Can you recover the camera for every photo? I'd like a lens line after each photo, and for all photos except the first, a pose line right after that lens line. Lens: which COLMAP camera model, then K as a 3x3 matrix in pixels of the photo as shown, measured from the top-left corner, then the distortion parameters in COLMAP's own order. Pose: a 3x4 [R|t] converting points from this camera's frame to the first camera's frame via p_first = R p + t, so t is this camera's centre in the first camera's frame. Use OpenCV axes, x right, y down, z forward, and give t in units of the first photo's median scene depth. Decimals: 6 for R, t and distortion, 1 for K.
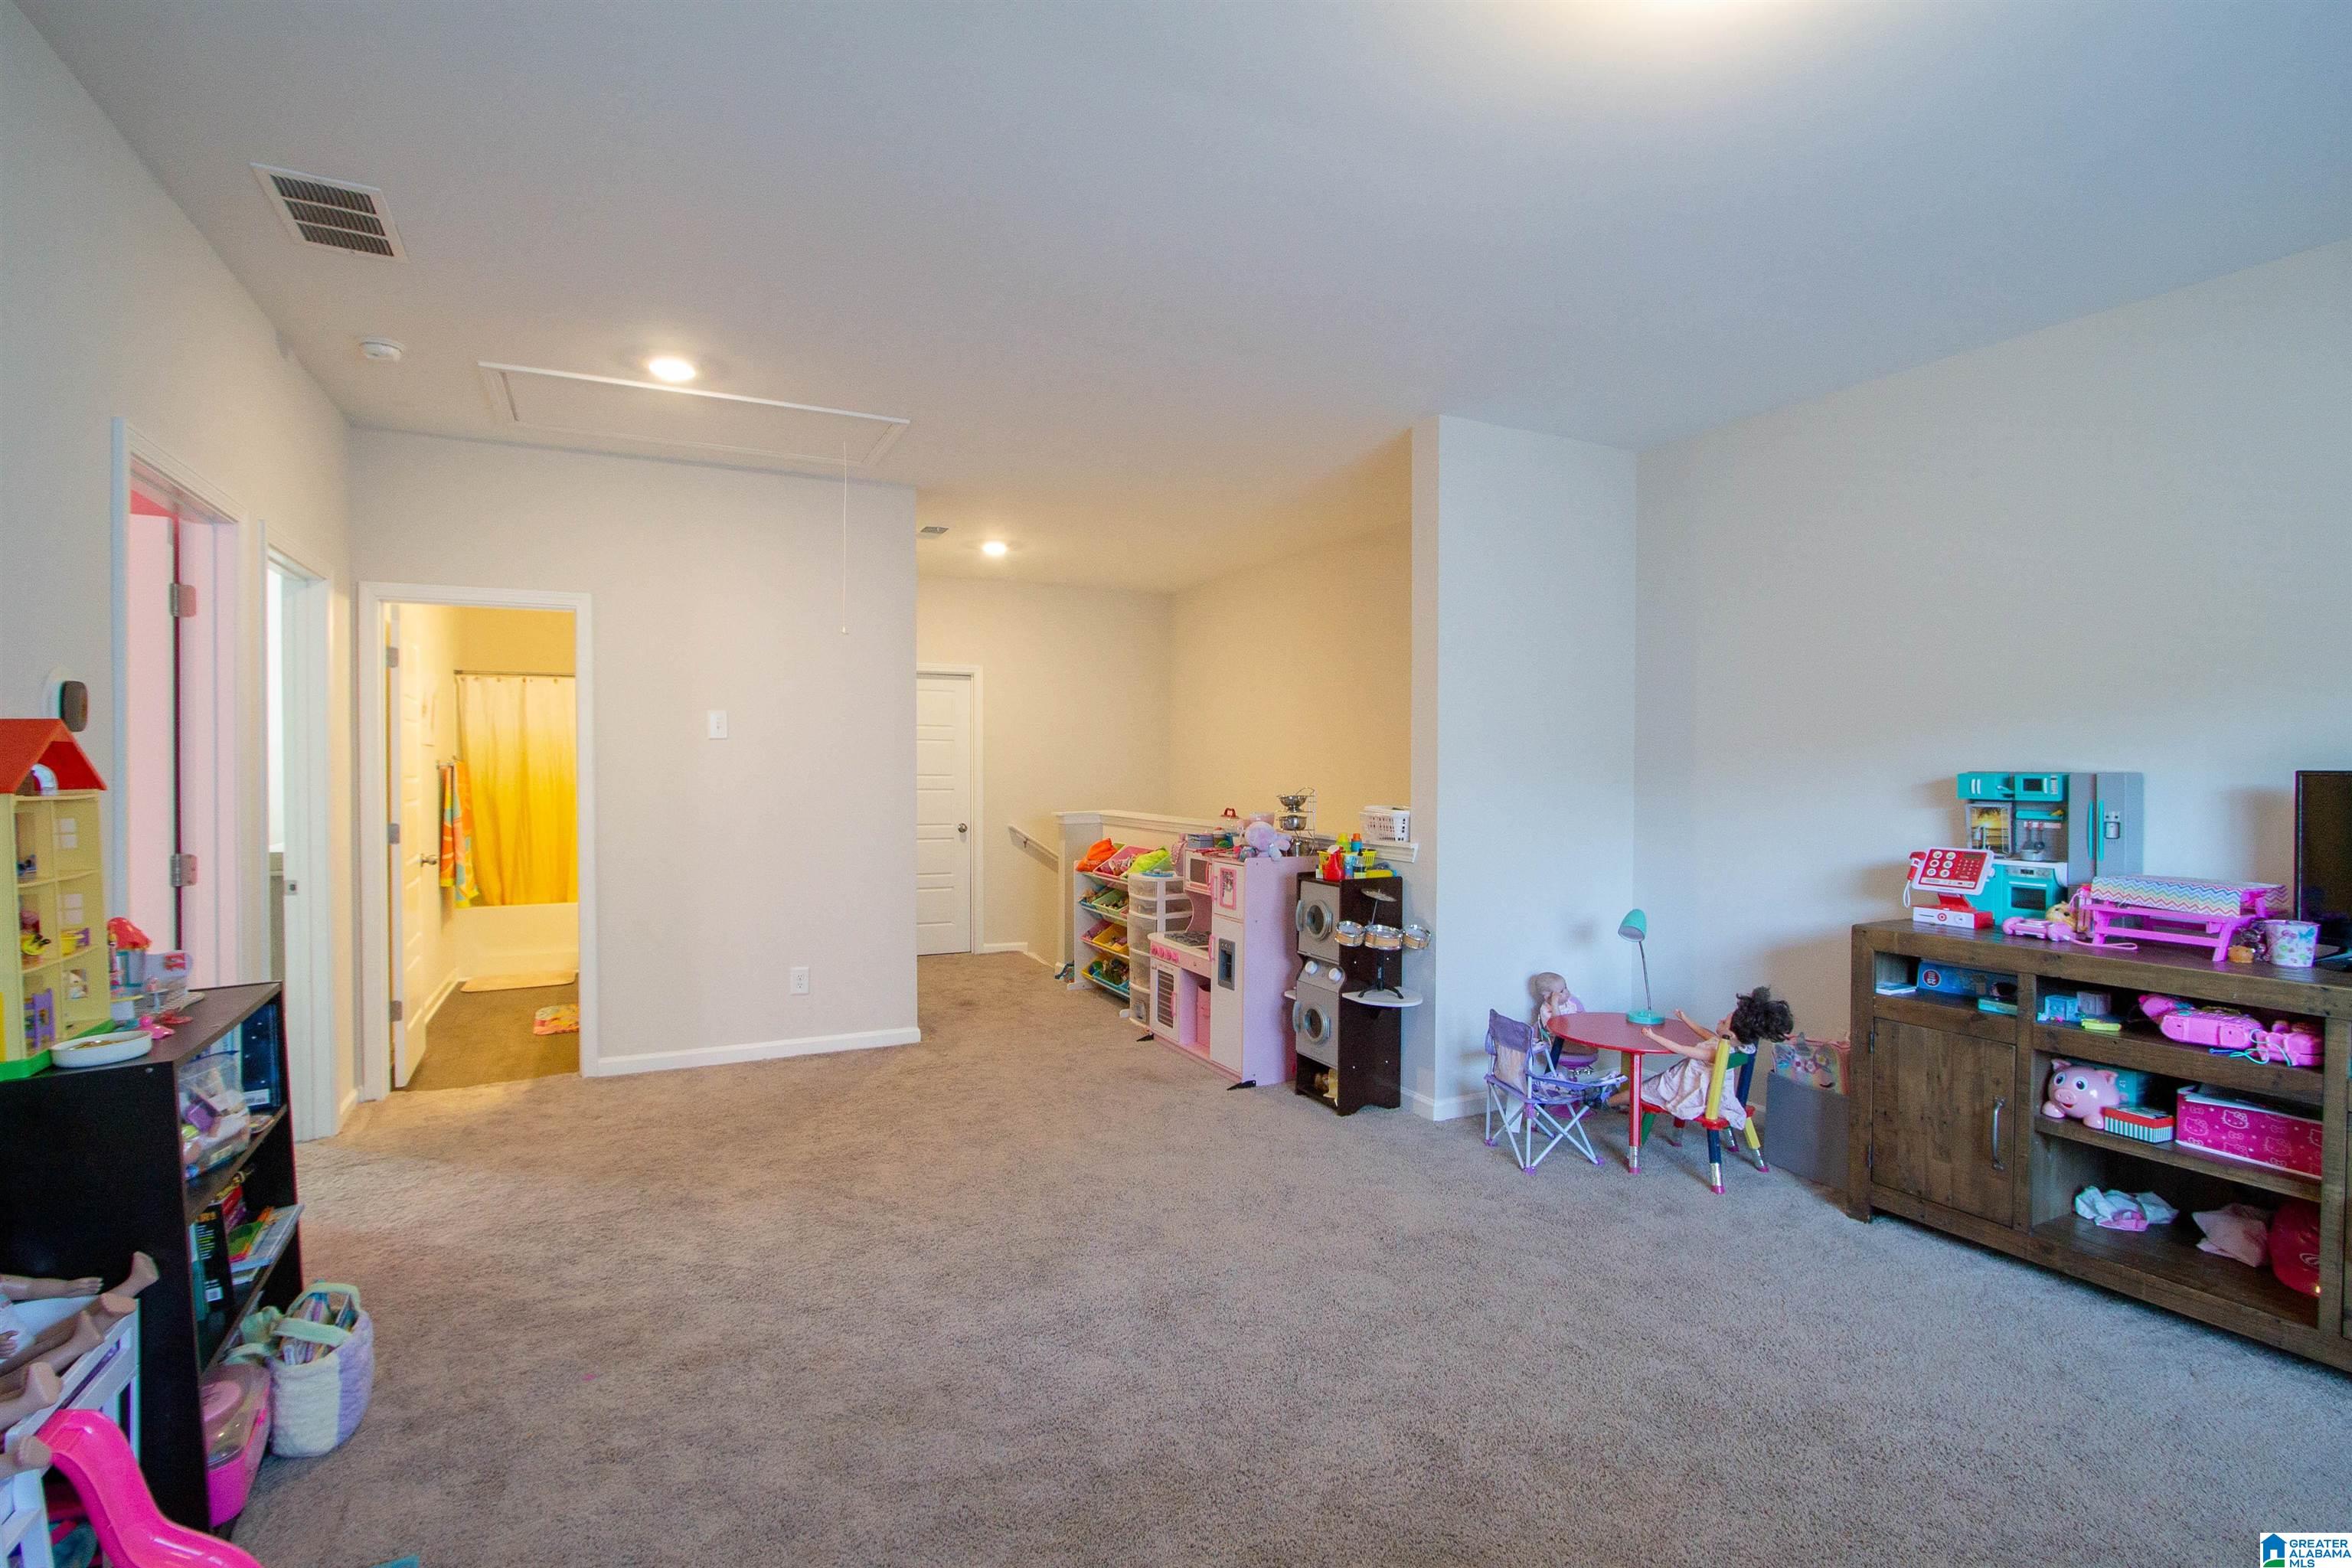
lens RADIAL K [[1104.2, 0, 1157.5], [0, 1104.2, 786.7], [0, 0, 1]] dist [-0.023573, 0.000218]
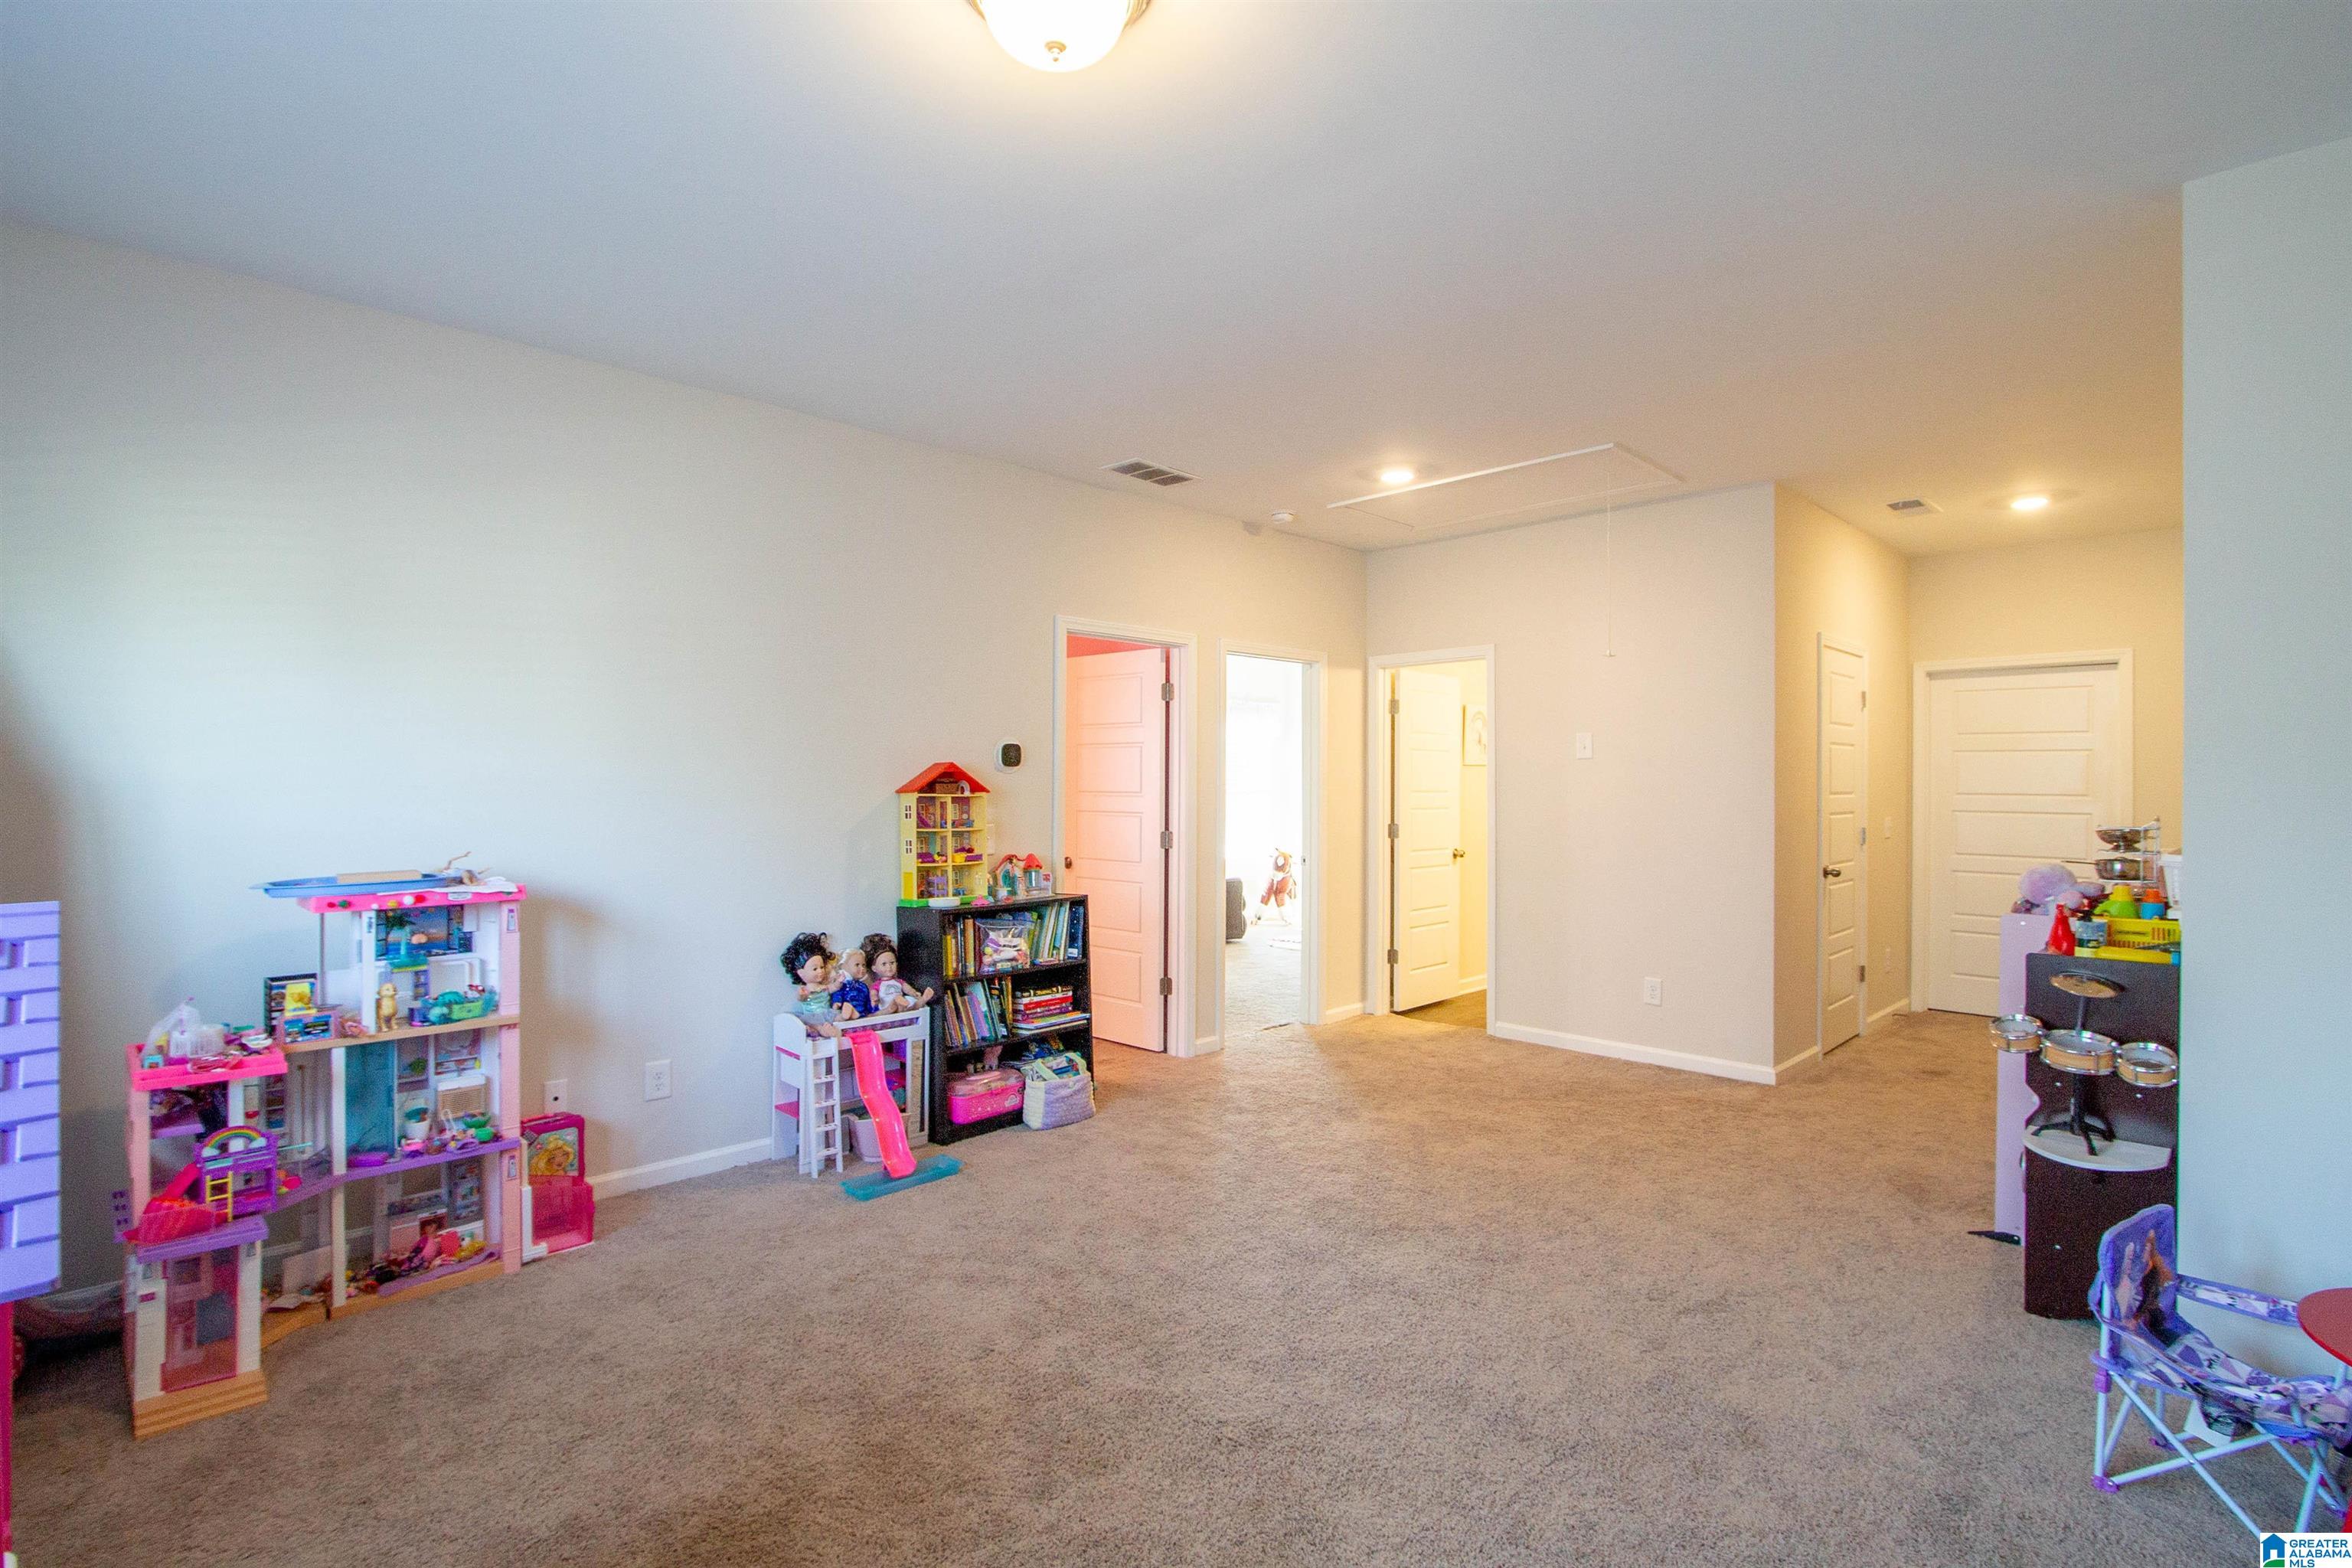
lens RADIAL K [[1104.2, 0, 1181.5], [0, 1104.2, 782.6], [0, 0, 1]] dist [-0.023573, 0.000218]
pose [[0.320751, -0.000937, -0.947163, 0.665094], [-0.018911, 0.999794, -0.007393, -0.004068], [0.946975, 0.020283, 0.320667, 0.325127]]
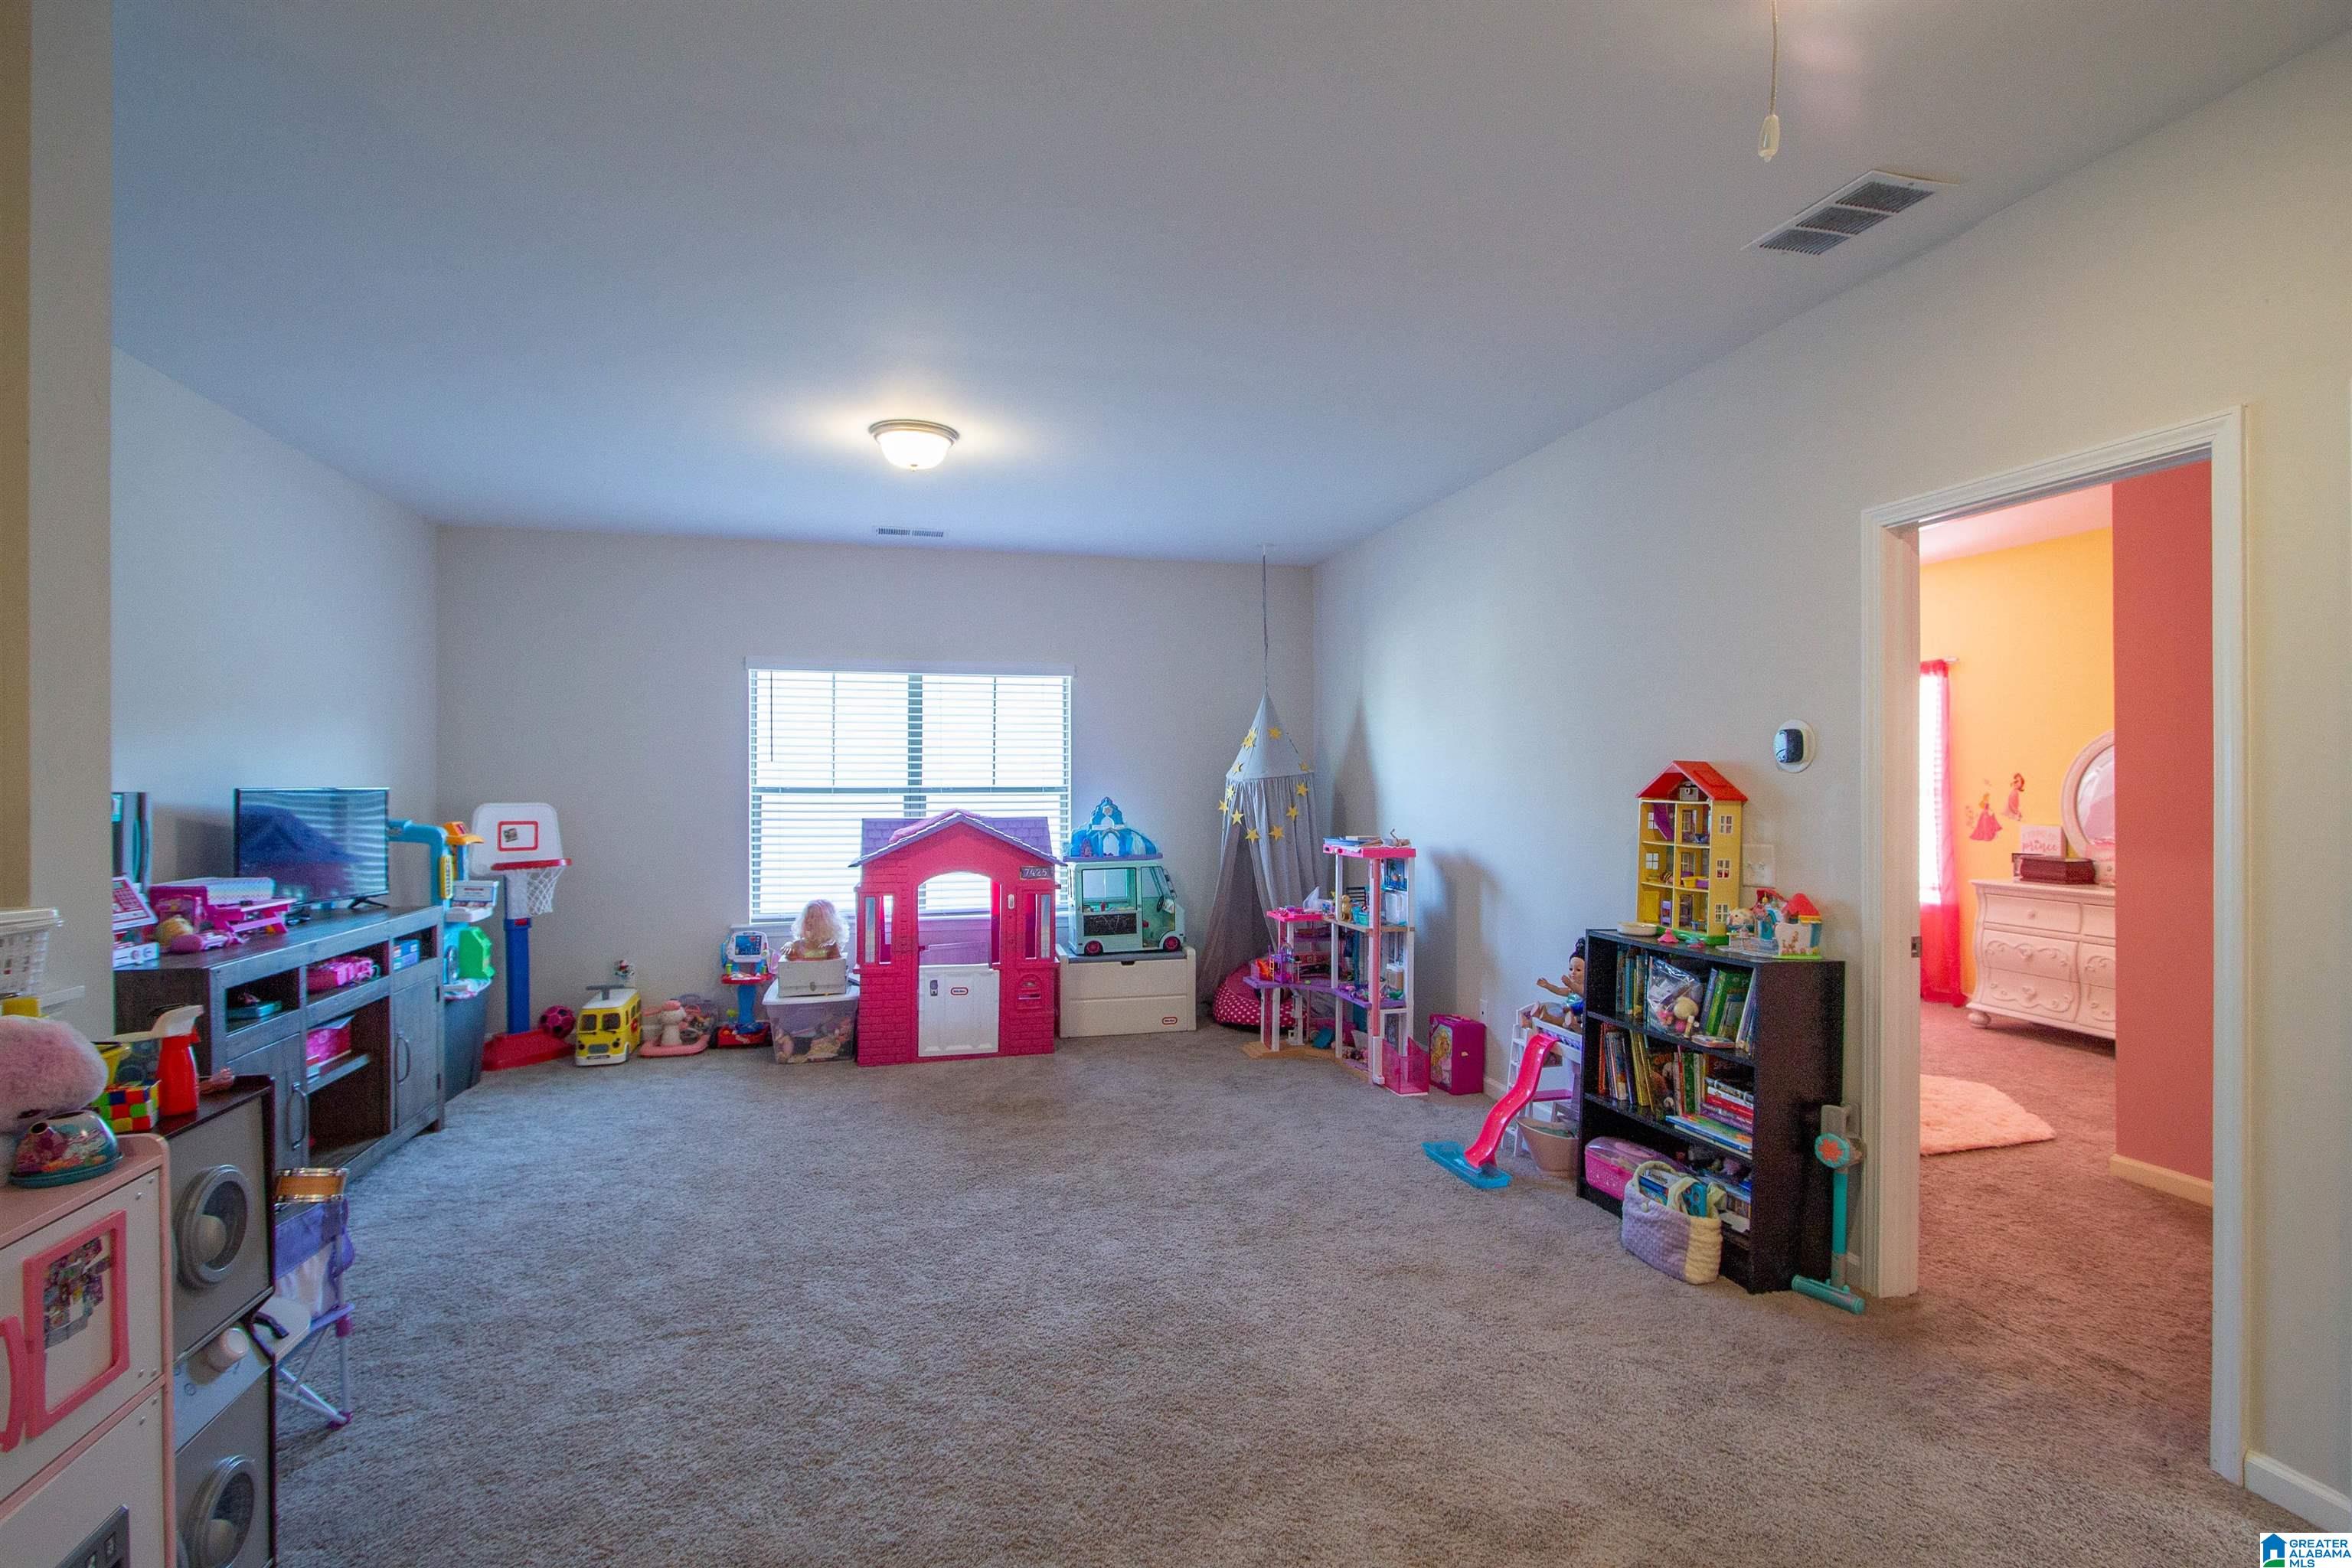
lens RADIAL K [[1104.2, 0, 1199.8], [0, 1104.2, 777.7], [0, 0, 1]] dist [-0.023573, 0.000218]
pose [[-0.982193, 0.008413, 0.187686, -0.256149], [0.011183, 0.999844, 0.013705, -0.031667], [-0.187541, 0.015560, -0.982134, 1.415104]]
